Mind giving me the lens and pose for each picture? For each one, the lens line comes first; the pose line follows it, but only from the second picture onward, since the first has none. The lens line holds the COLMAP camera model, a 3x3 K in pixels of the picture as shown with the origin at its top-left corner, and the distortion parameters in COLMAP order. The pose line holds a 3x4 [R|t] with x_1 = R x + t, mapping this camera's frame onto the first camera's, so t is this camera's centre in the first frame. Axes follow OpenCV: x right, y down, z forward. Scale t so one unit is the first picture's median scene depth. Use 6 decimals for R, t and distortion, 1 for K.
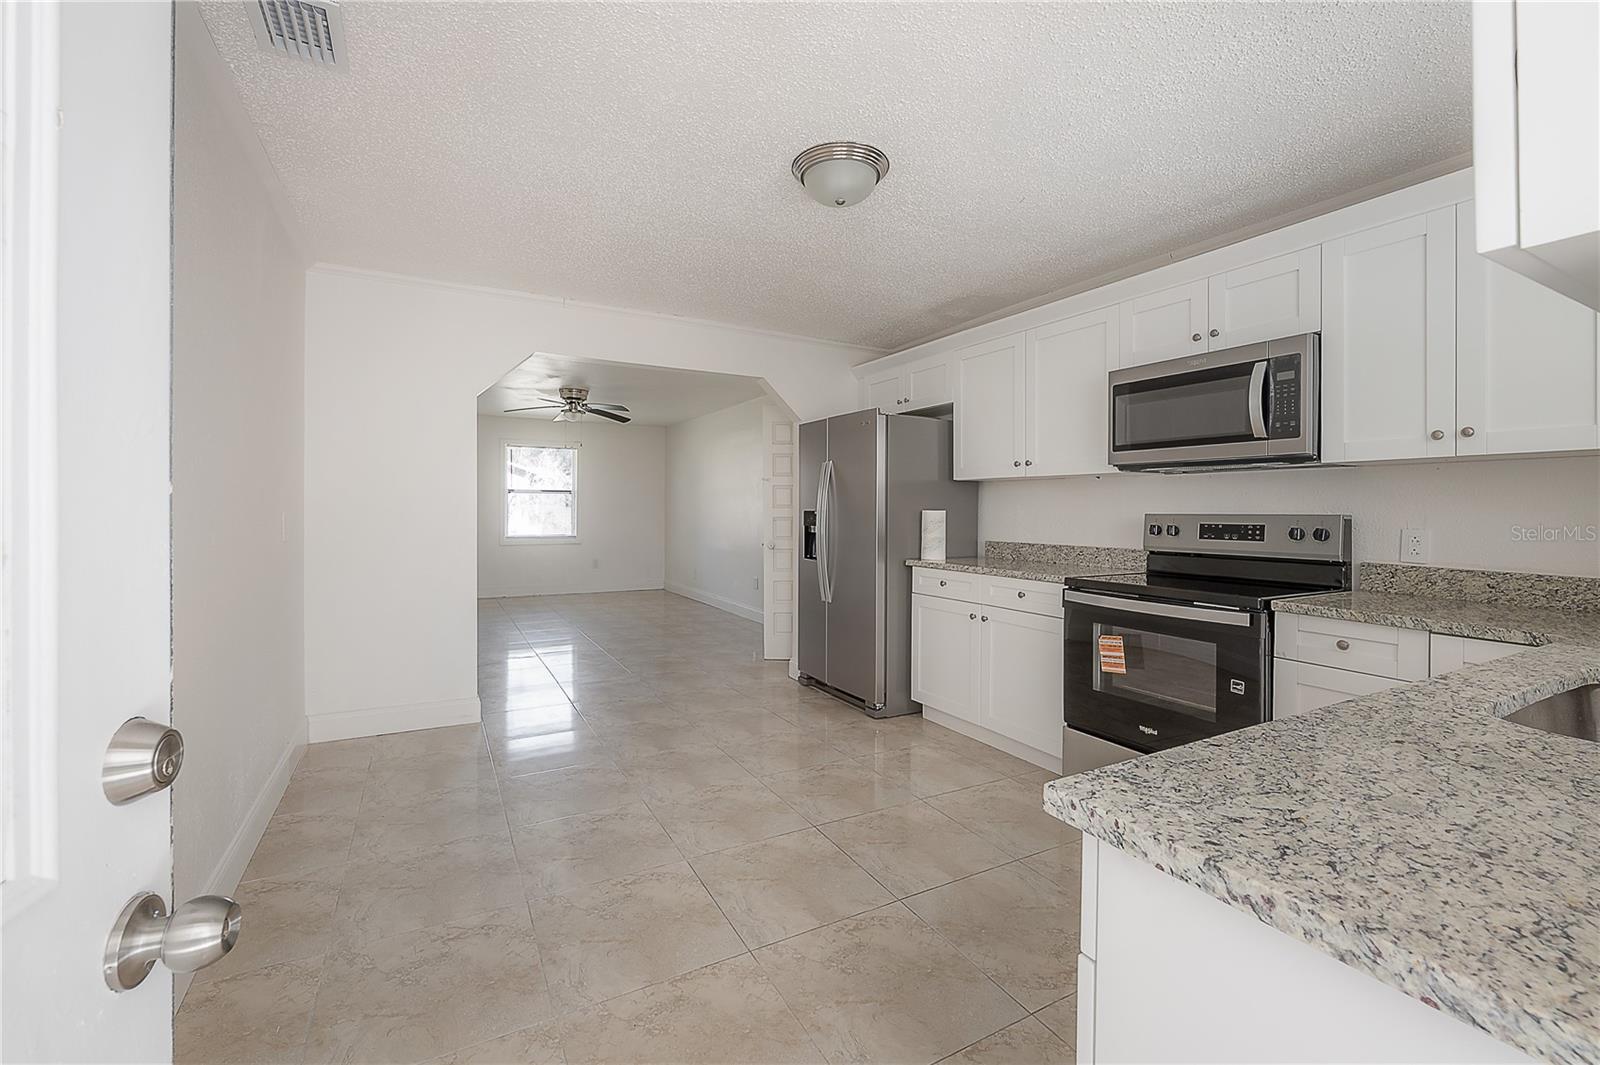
lens RADIAL K [[662.9, 0, 760.6], [0, 662.9, 511.7], [0, 0, 1]] dist [-0.008881, 0.000986]
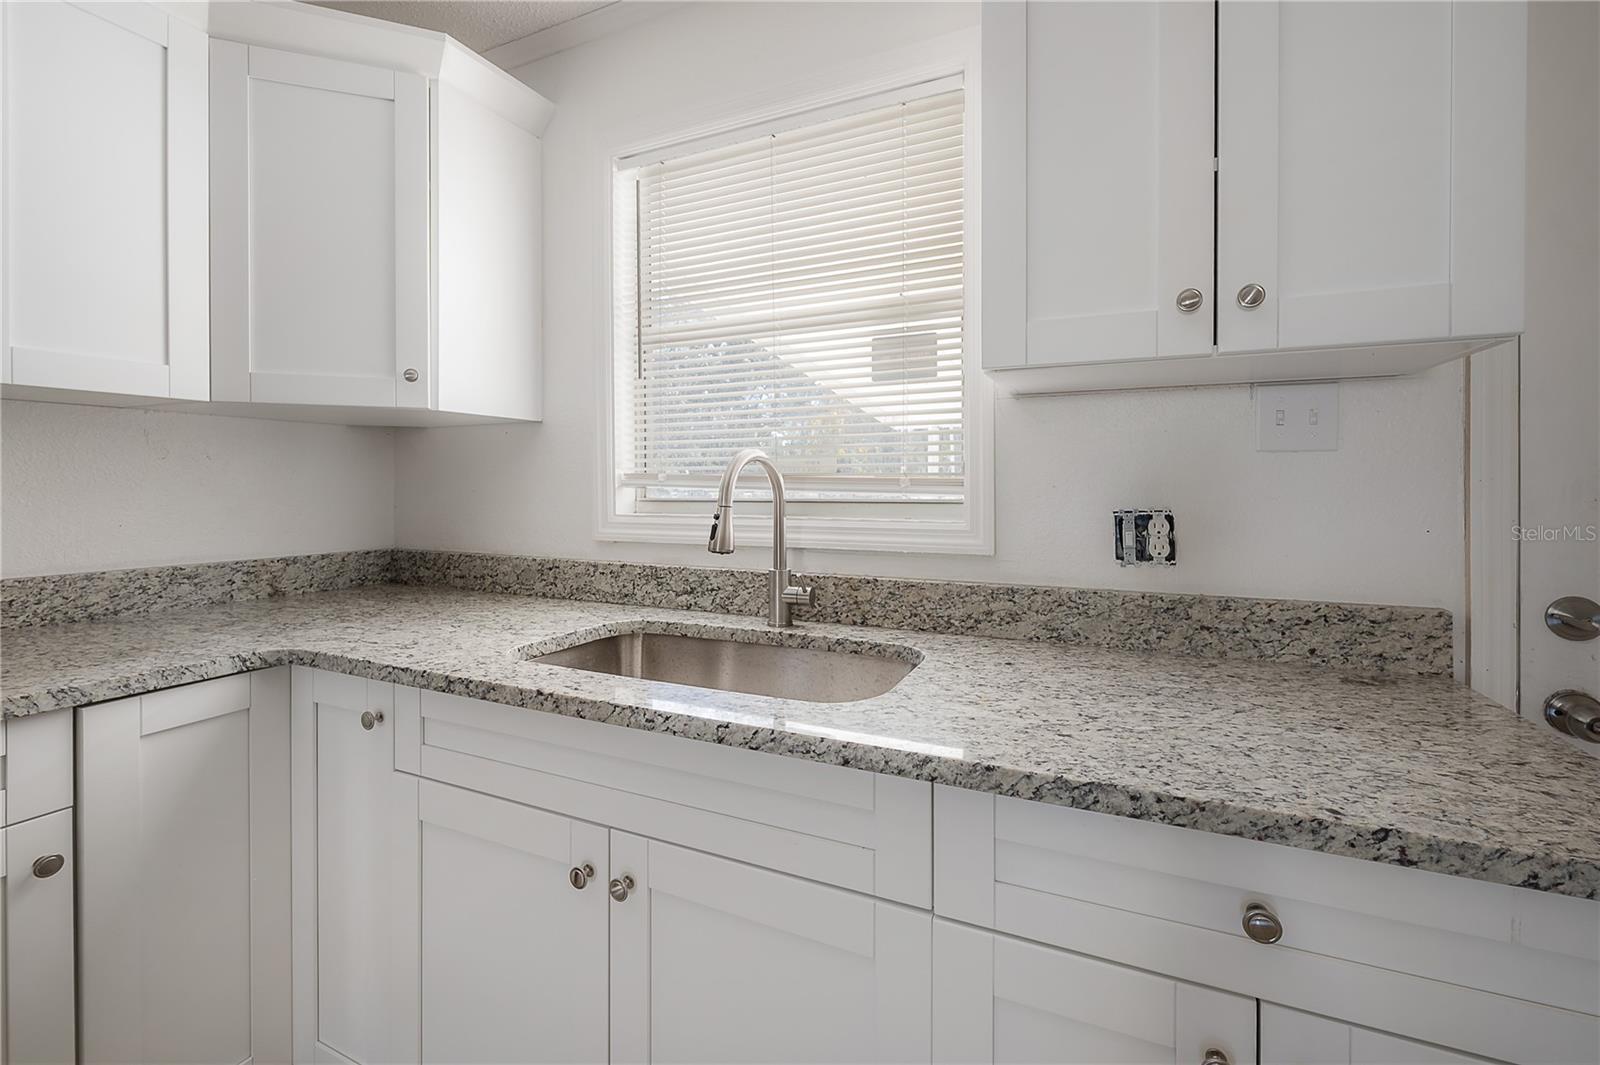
lens RADIAL K [[662.9, 0, 809.9], [0, 662.9, 483.1], [0, 0, 1]] dist [-0.008881, 0.000986]
pose [[-0.625898, -0.005666, 0.779884, 0.151647], [0.002182, 0.999957, 0.009016, -0.001566], [-0.779902, 0.007345, -0.625859, 0.575918]]
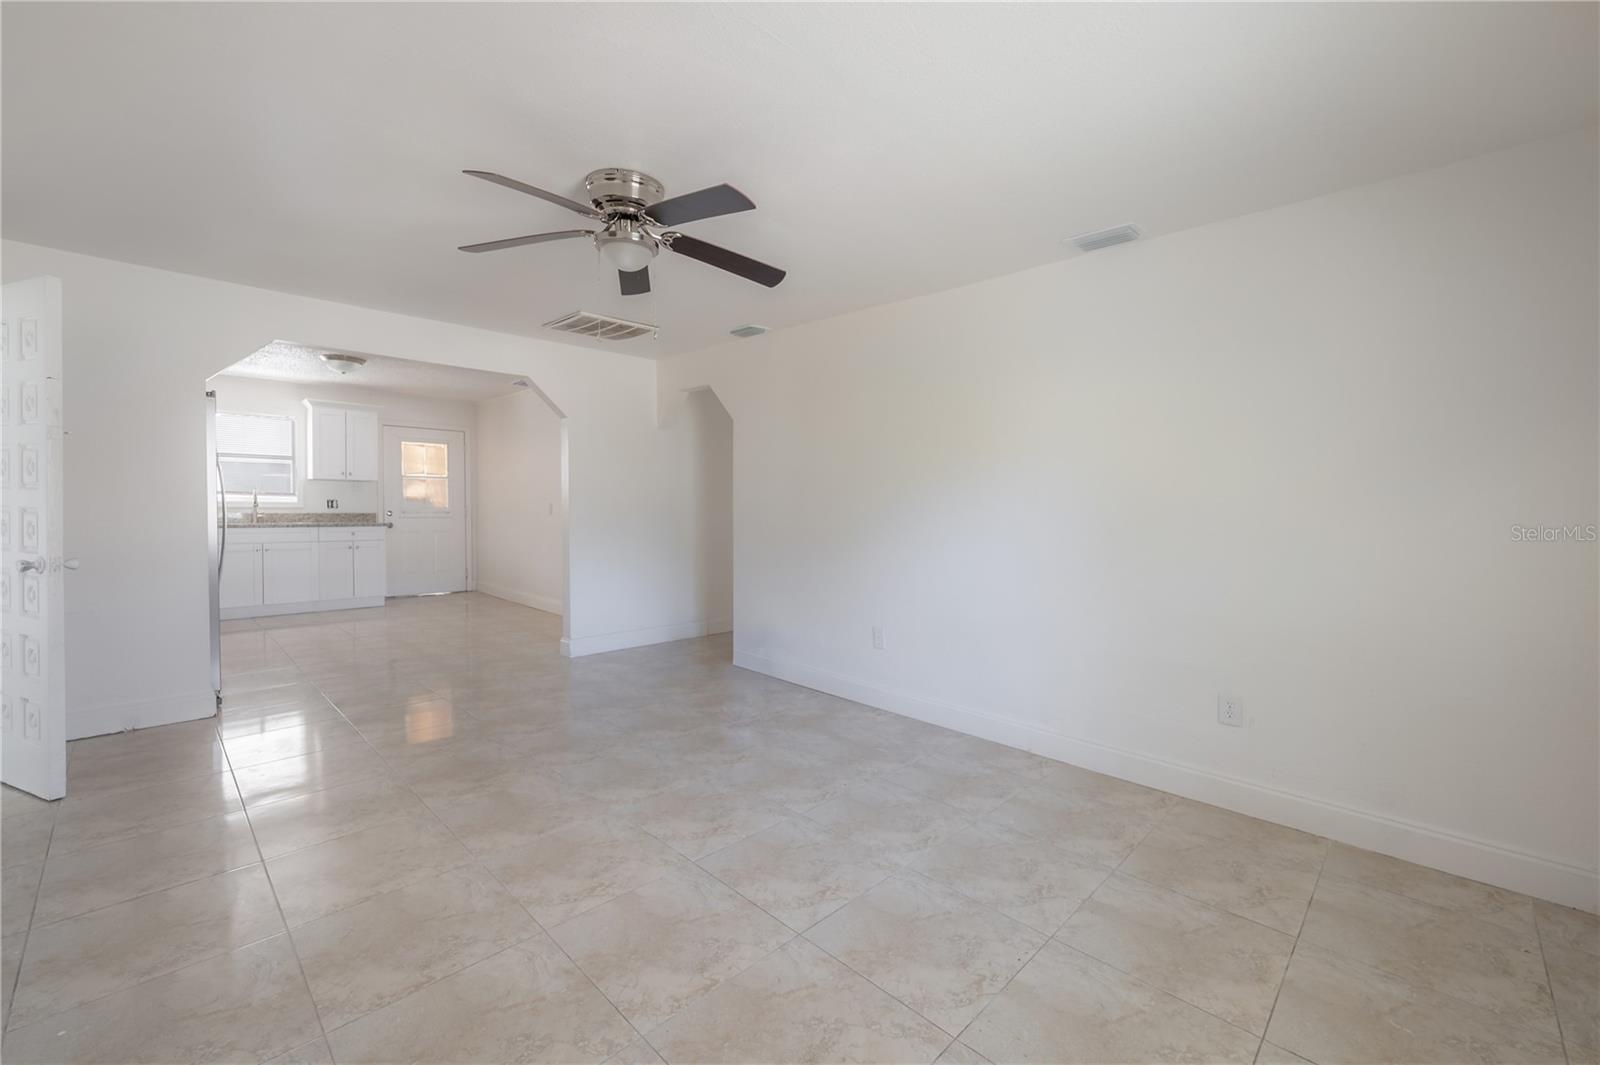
lens RADIAL K [[662.9, 0, 797.5], [0, 662.9, 538.5], [0, 0, 1]] dist [-0.008881, 0.000986]
pose [[-0.946168, -0.003703, -0.323655, -0.585509], [-0.019817, 0.998721, 0.046508, 0.015682], [0.323069, 0.050418, -0.945031, 3.347315]]
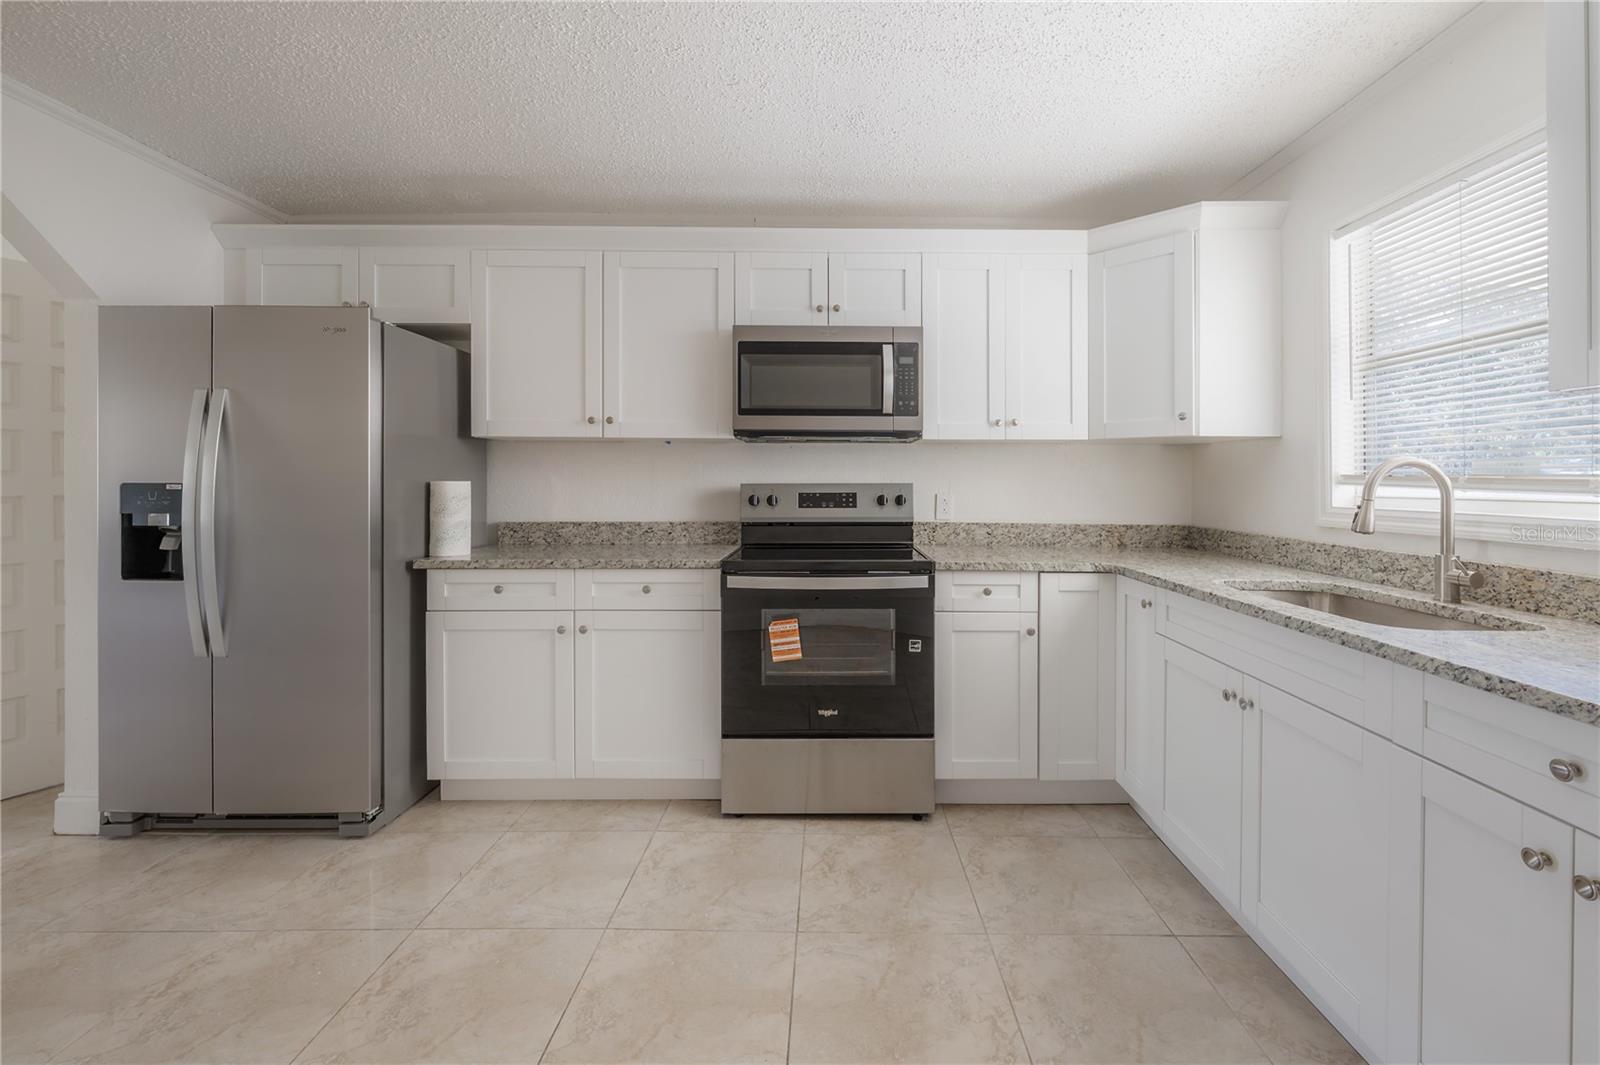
lens RADIAL K [[679.1, 0, 842.9], [0, 679.1, 478.7], [0, 0, 1]] dist [-0.004650, 0.000688]
pose [[0.438629, -0.002854, 0.898664, -0.251703], [0.004713, 0.999989, 0.000876, -0.004548], [-0.898656, 0.003851, 0.438637, 0.502045]]
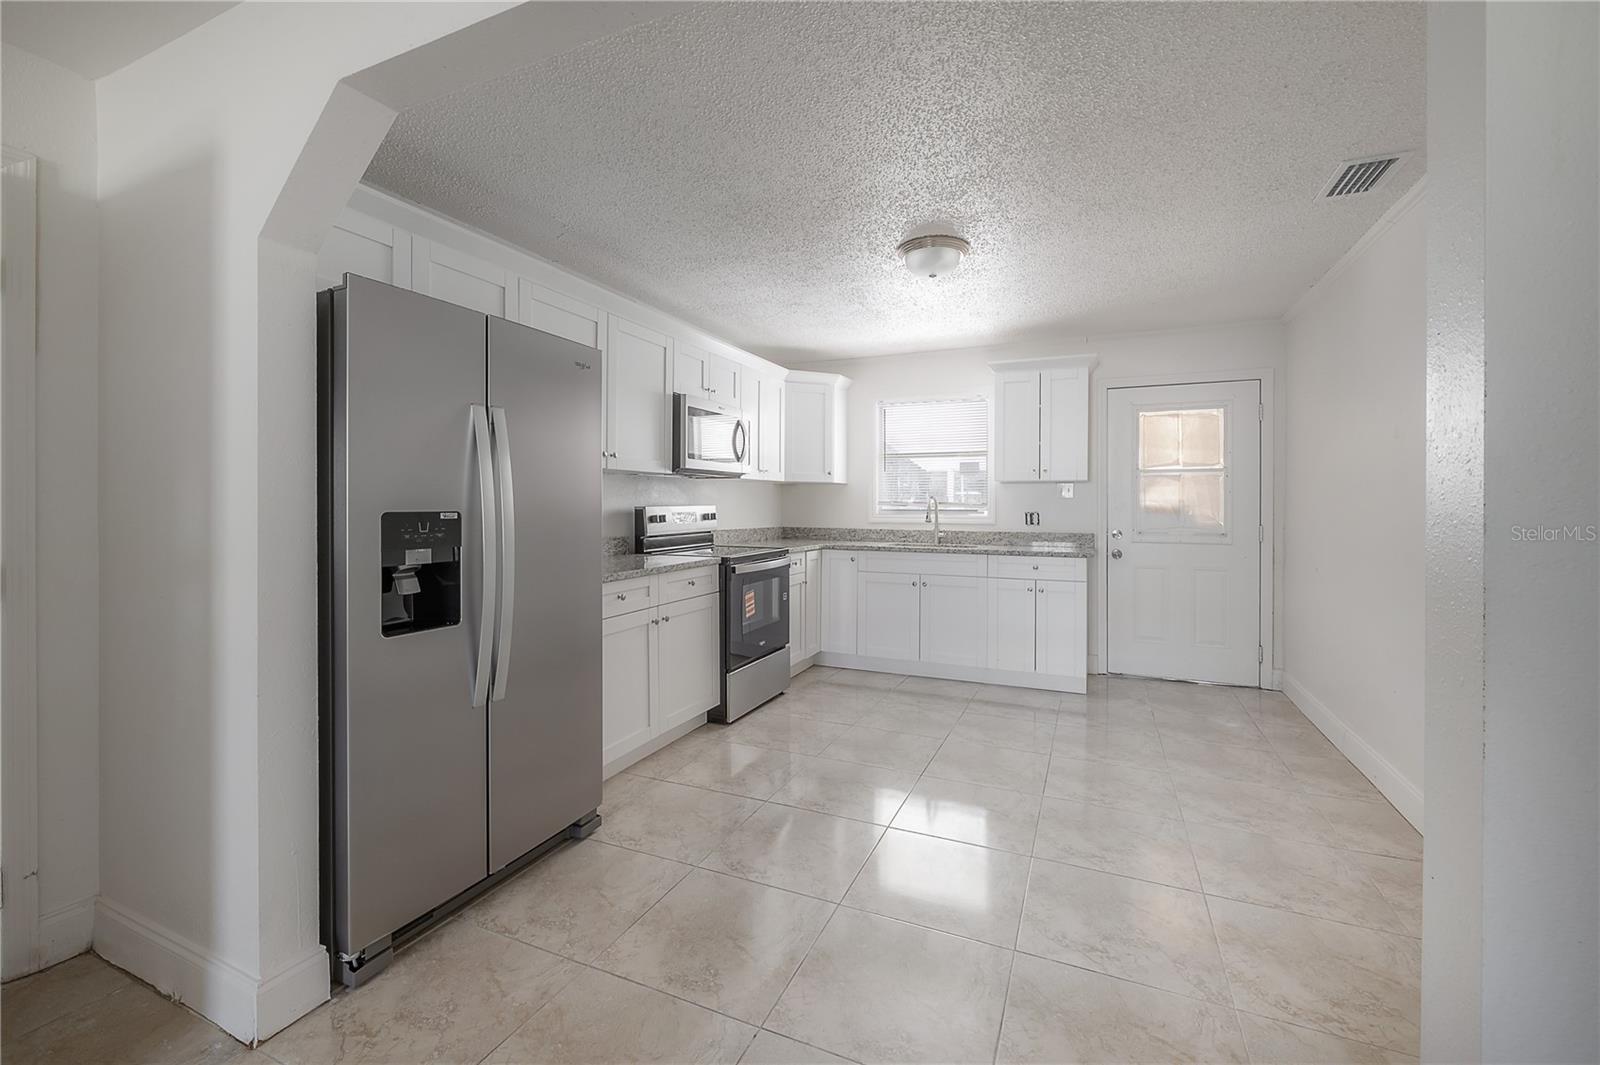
lens RADIAL K [[662.9, 0, 811.0], [0, 662.9, 501.7], [0, 0, 1]] dist [-0.008881, 0.000986]
pose [[-0.648386, -0.009684, 0.761250, -0.631815], [-0.005155, 0.999952, 0.008330, -0.019672], [-0.761294, 0.001477, -0.648405, 1.762869]]
